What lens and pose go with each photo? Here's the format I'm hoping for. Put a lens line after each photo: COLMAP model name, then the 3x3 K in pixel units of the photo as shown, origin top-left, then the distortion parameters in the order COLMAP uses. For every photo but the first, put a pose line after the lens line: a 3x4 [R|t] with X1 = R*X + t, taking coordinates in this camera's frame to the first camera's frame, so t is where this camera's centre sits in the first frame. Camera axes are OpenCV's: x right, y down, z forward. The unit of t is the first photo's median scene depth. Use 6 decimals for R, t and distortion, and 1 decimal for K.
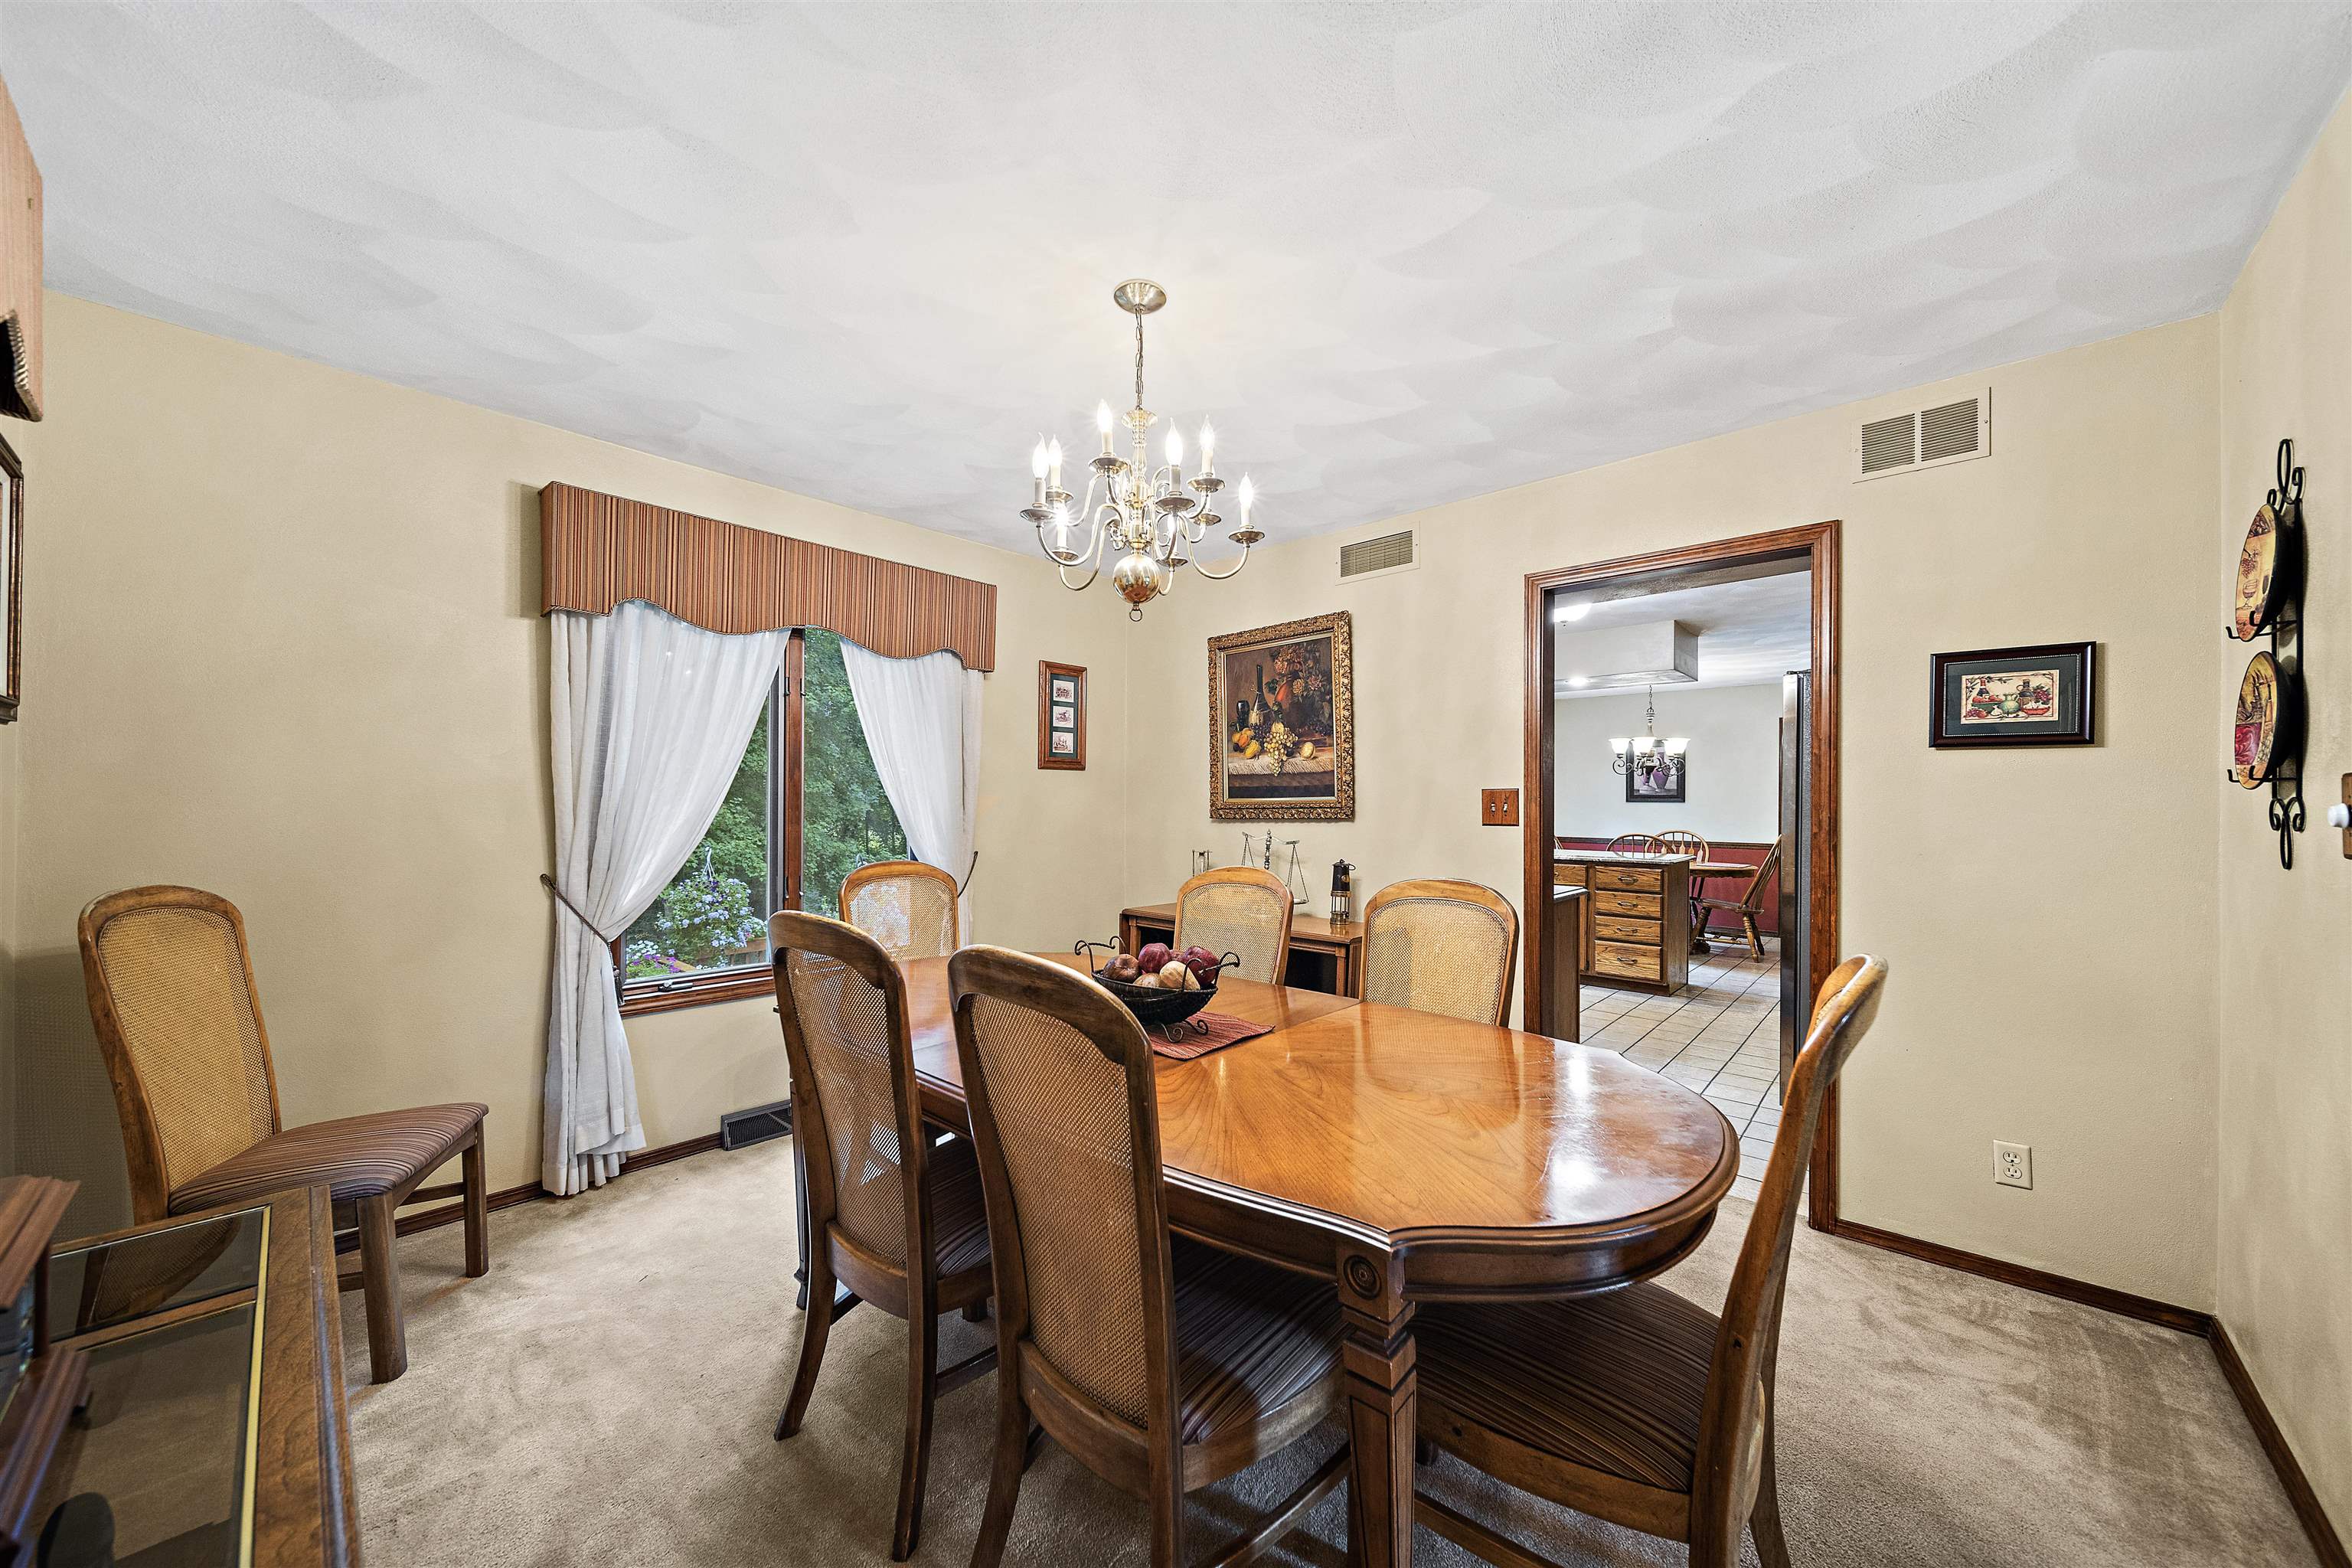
lens RADIAL K [[835.8, 0, 1153.6], [0, 835.8, 805.3], [0, 0, 1]] dist [-0.006853, -0.000513]
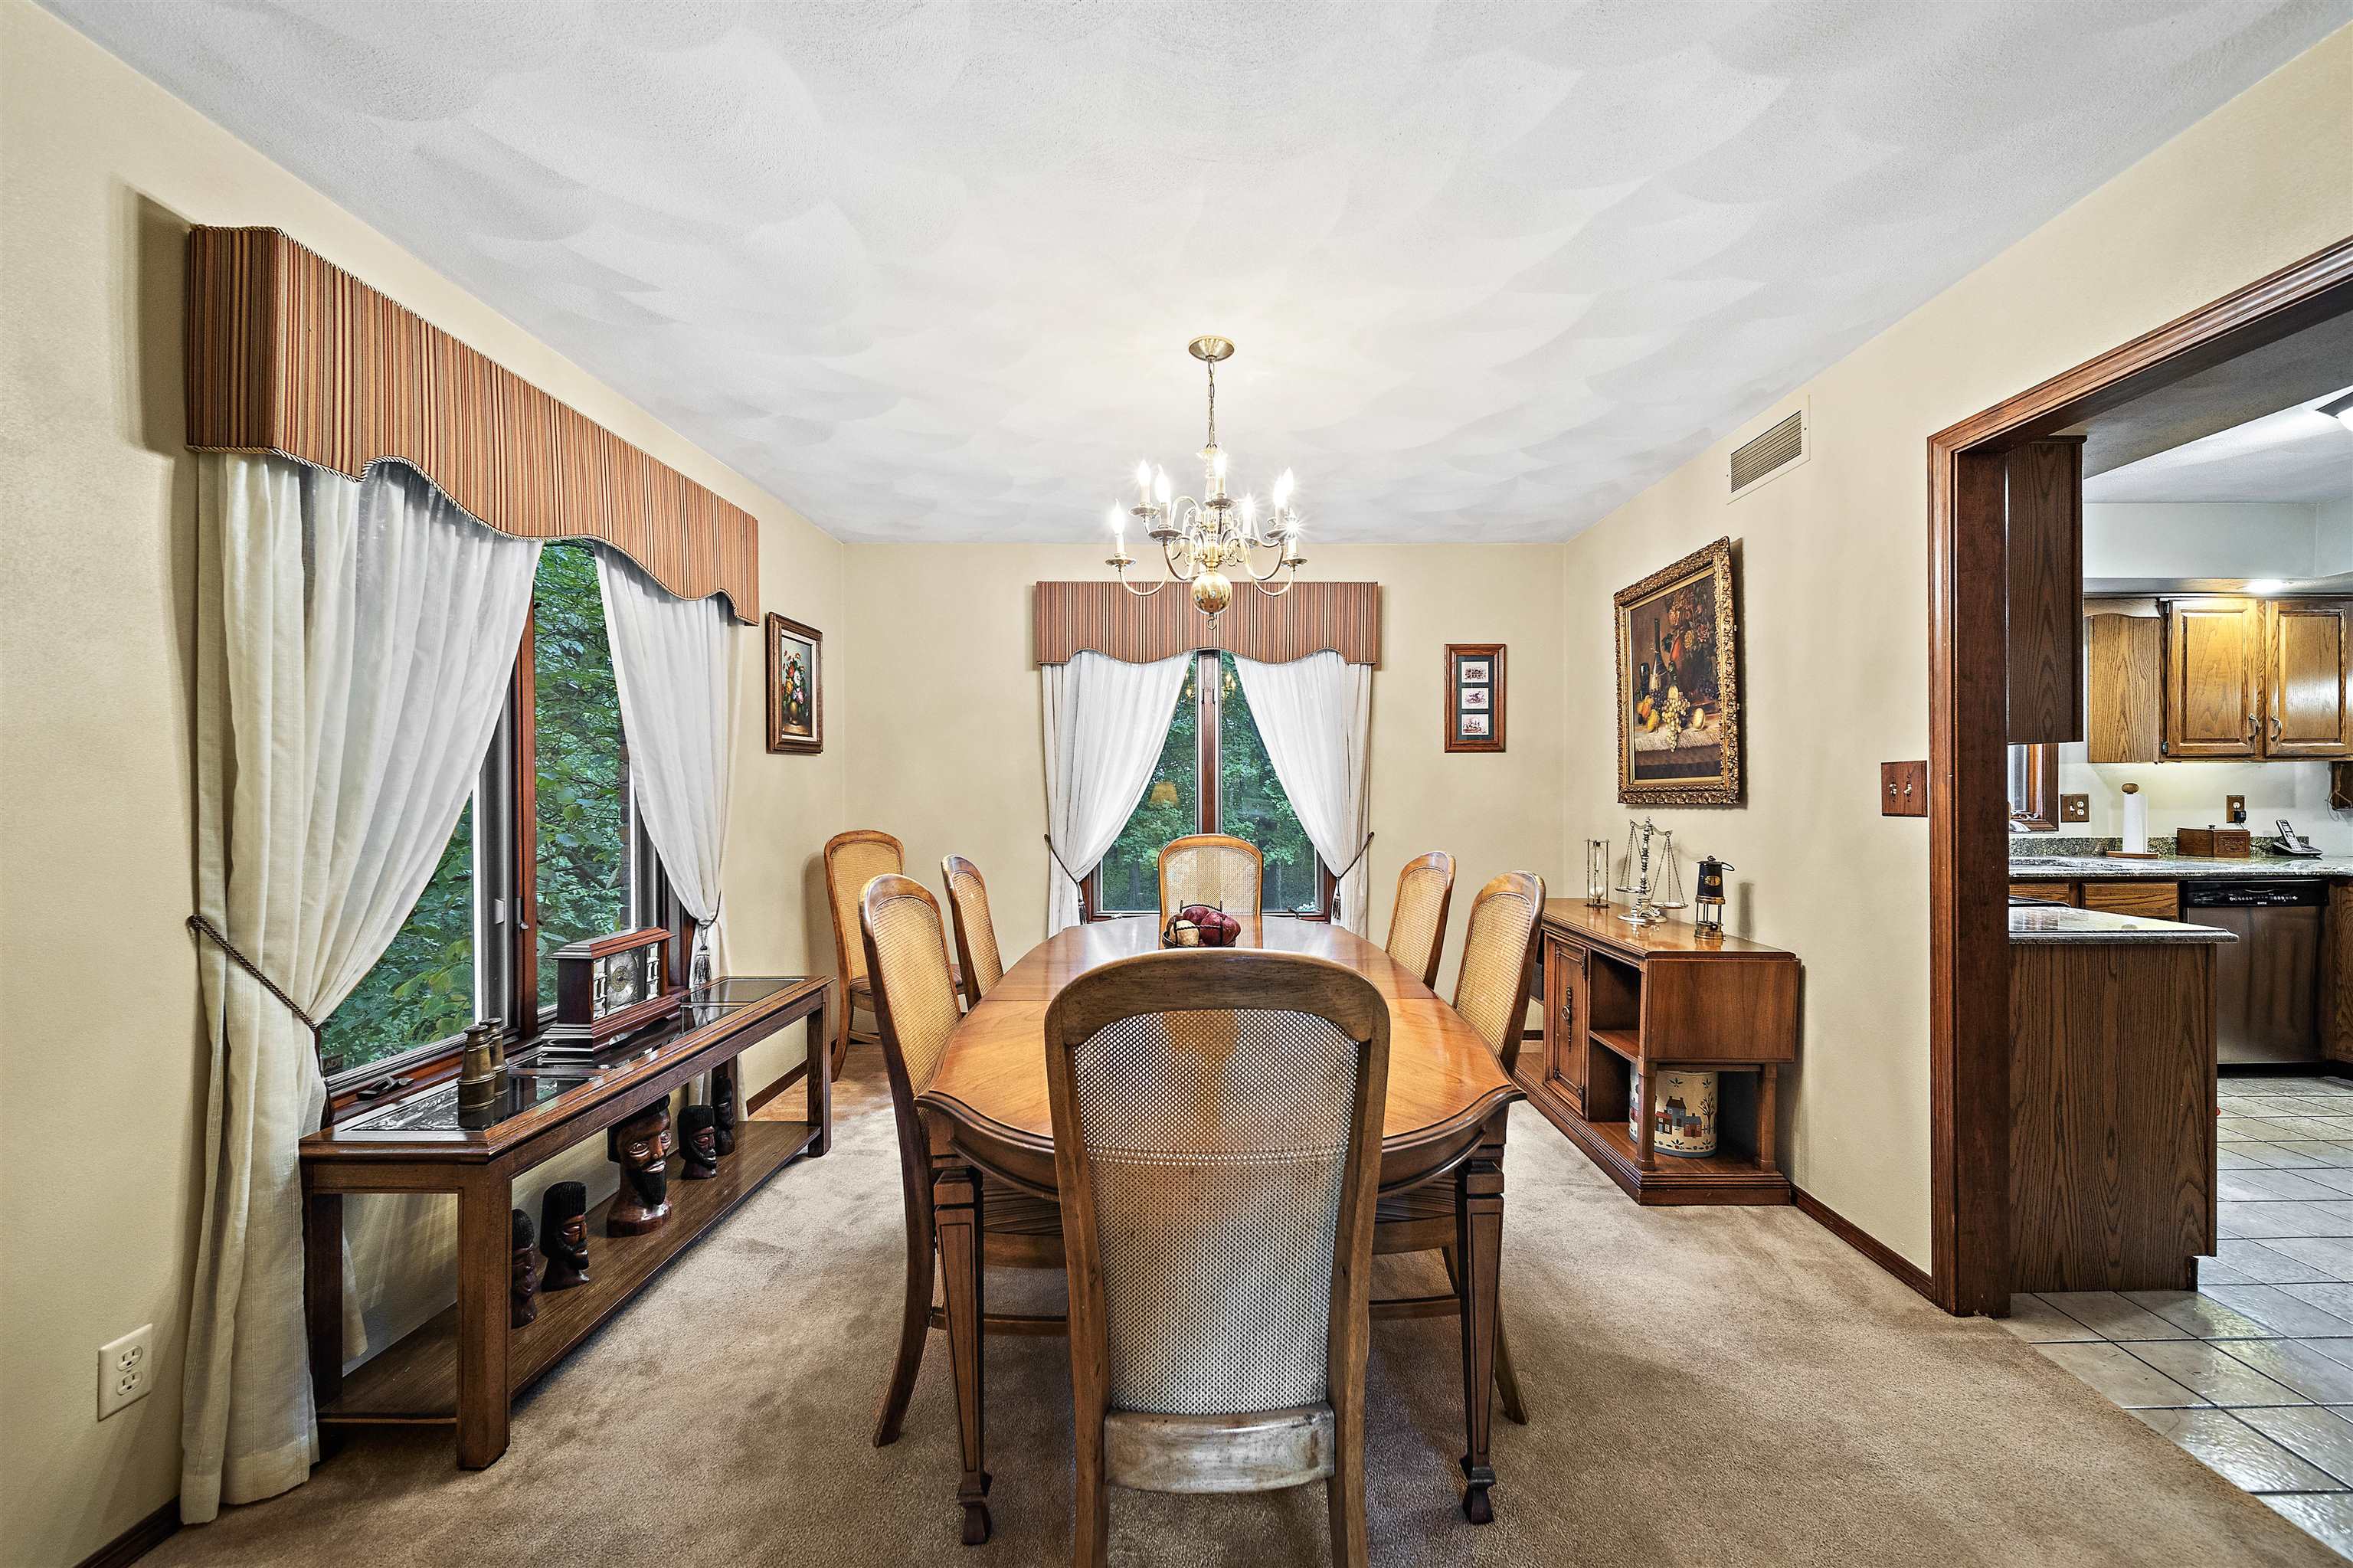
lens RADIAL K [[836.2, 0, 1189.5], [0, 836.2, 793.1], [0, 0, 1]] dist [-0.006853, -0.000513]
pose [[0.683533, 0.000379, -0.729919, 0.417584], [0.002016, 0.999995, 0.002407, 0.002515], [0.729917, -0.003116, 0.683529, 0.096223]]
